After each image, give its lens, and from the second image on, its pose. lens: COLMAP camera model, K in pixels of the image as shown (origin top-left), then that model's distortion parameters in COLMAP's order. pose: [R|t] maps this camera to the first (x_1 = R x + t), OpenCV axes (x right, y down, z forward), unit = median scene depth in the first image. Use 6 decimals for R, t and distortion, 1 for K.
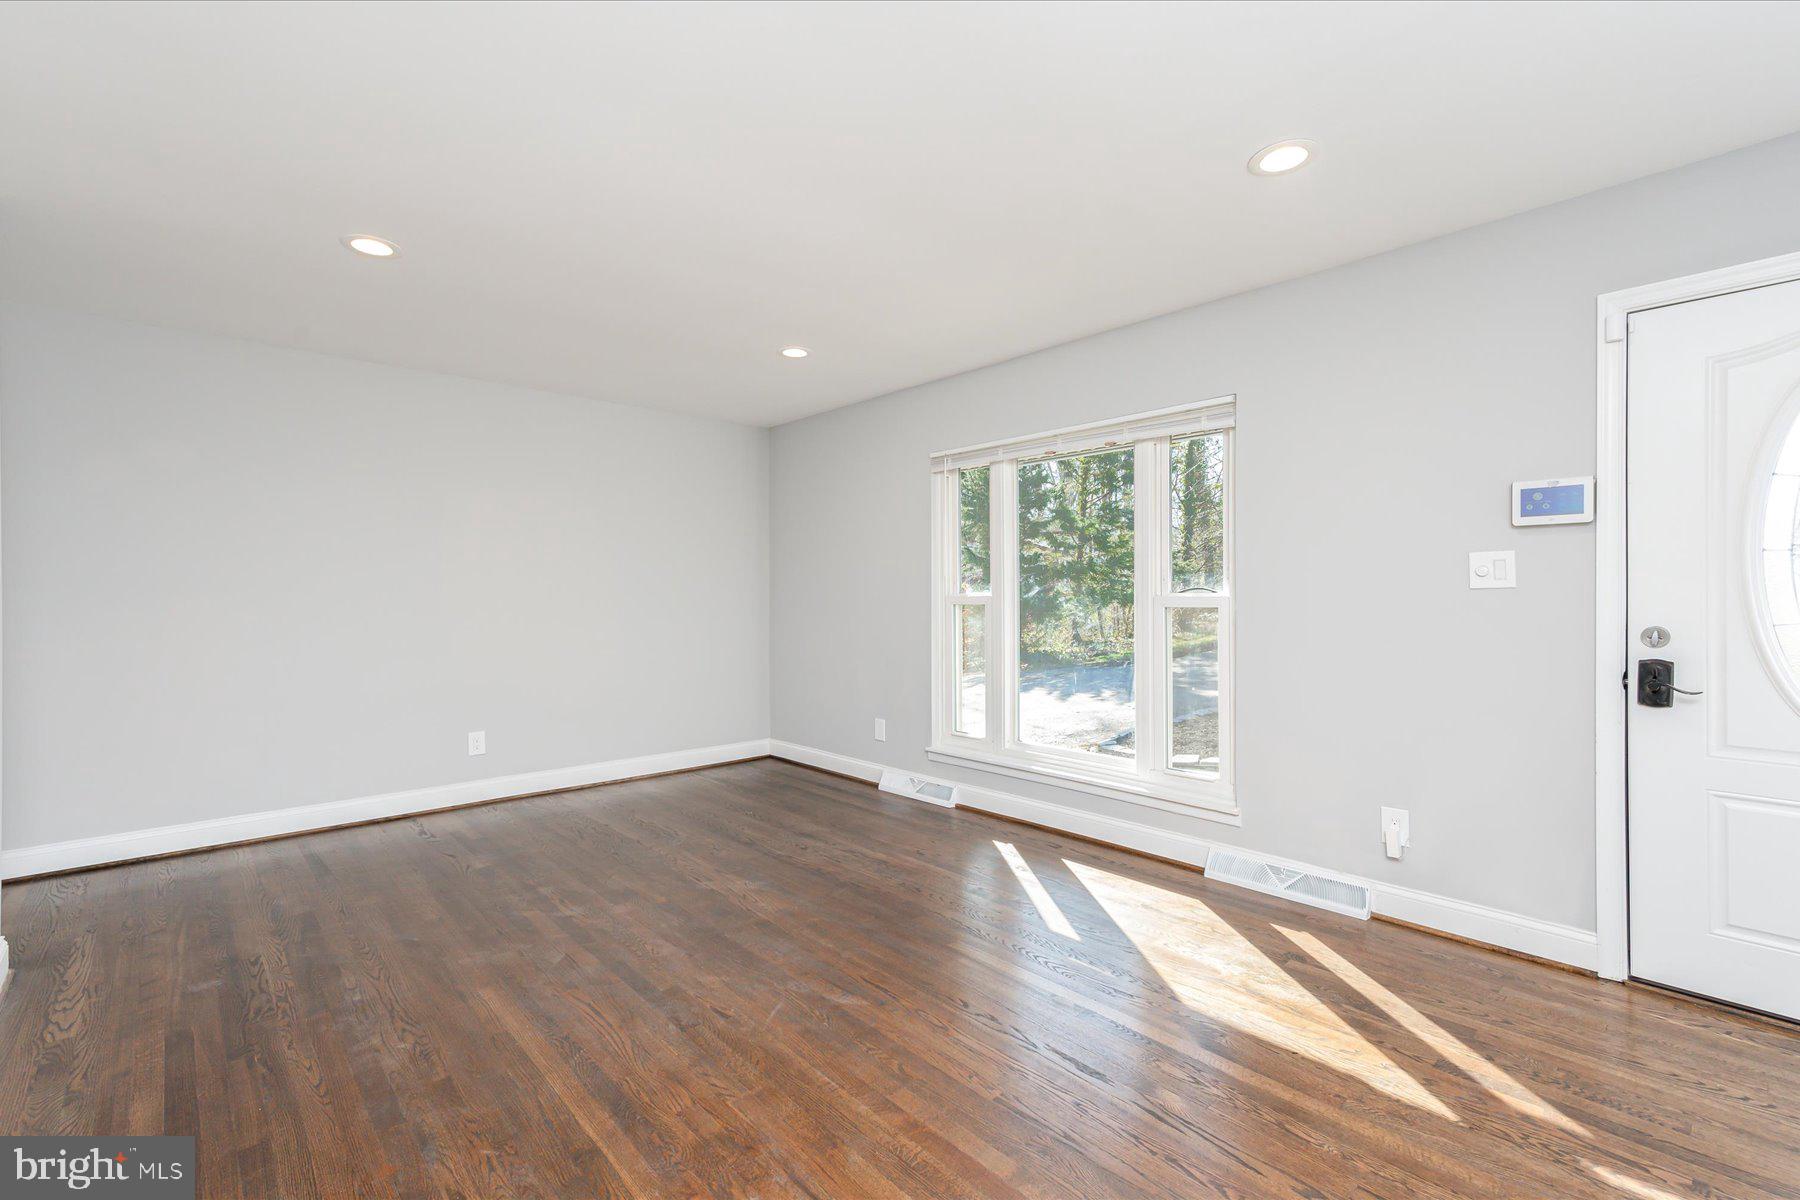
lens RADIAL K [[794.7, 0, 900.0], [0, 794.7, 600.0], [0, 0, 1]] dist [0.011666, 0.000021]
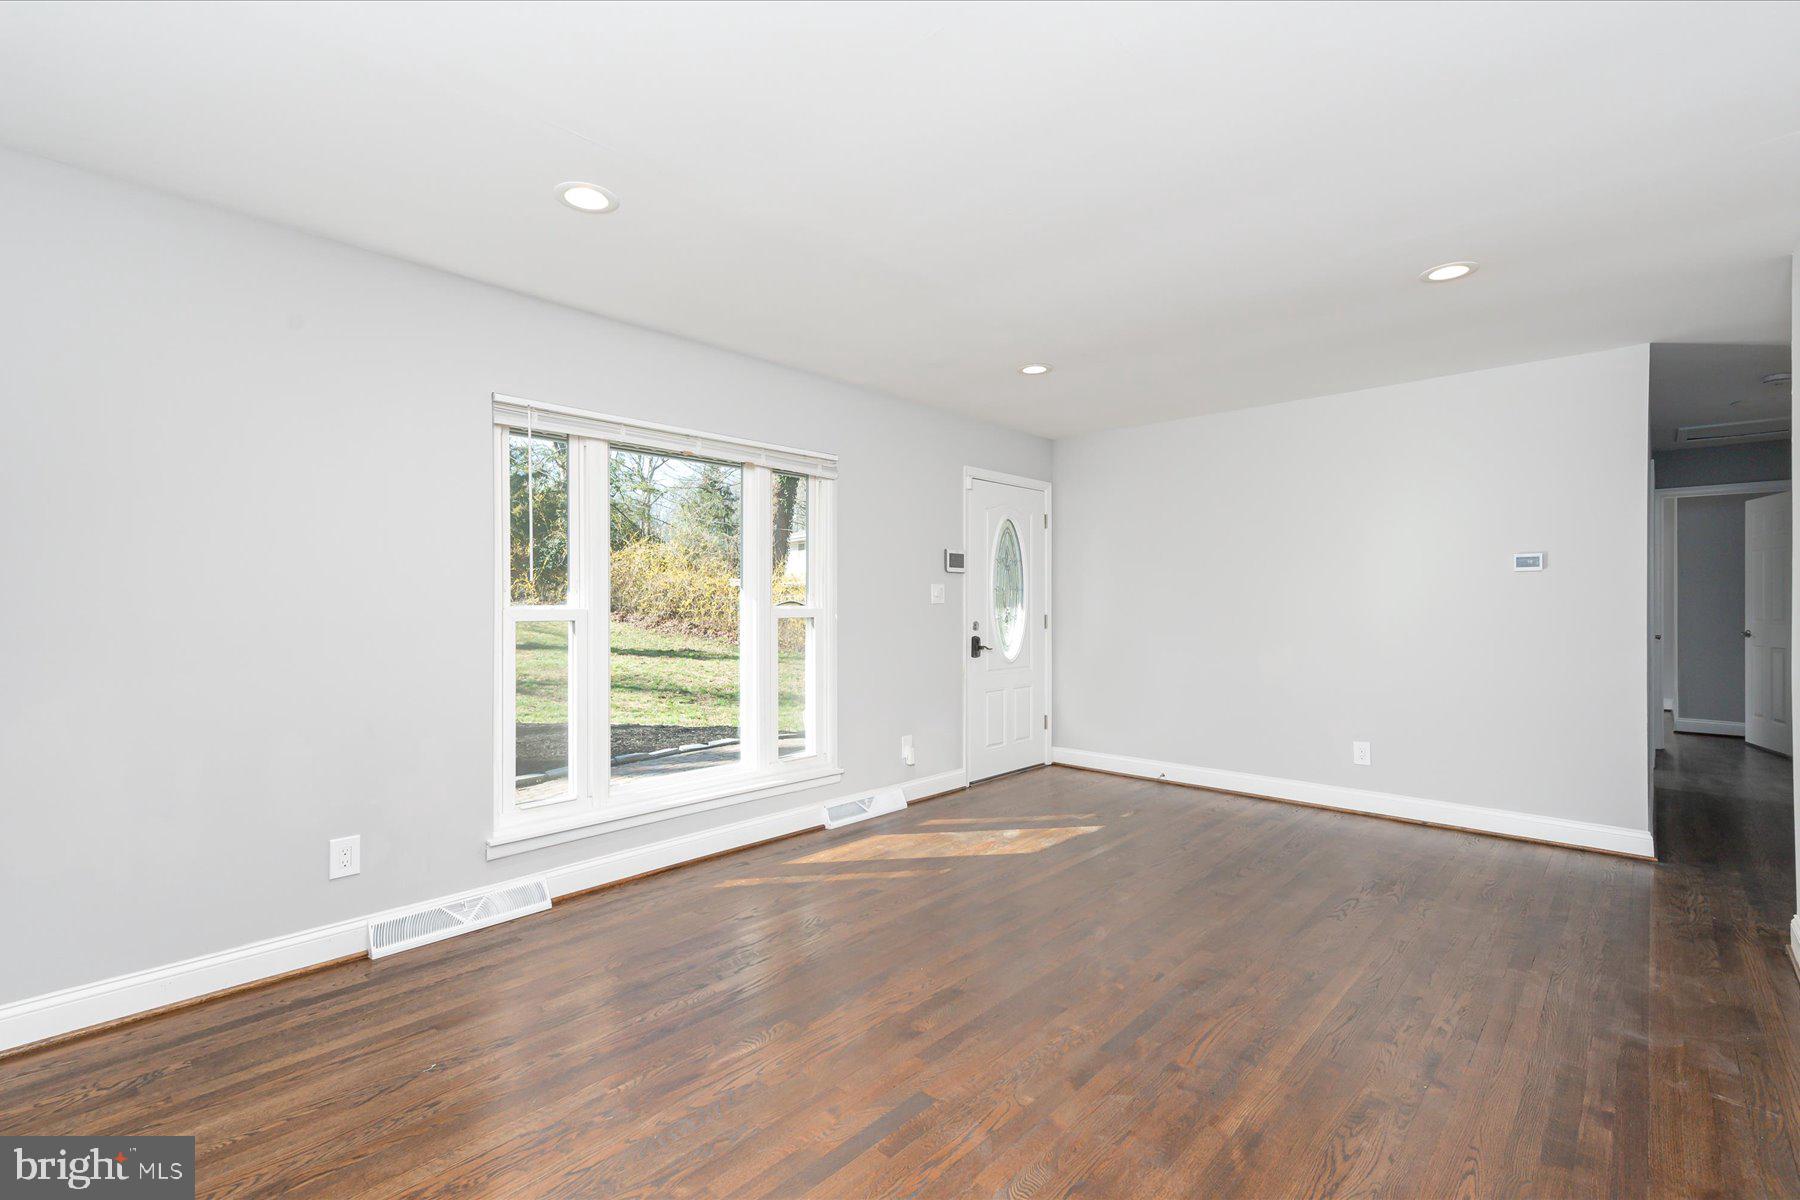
lens RADIAL K [[833.7, 0, 900.0], [0, 833.7, 600.0], [0, 0, 1]] dist [0.023708, 0.000135]
pose [[-0.101533, 0.008188, 0.994799, -1.045750], [0.005734, 0.999954, -0.007645, -0.006951], [-0.994816, 0.004928, -0.101575, 1.126352]]
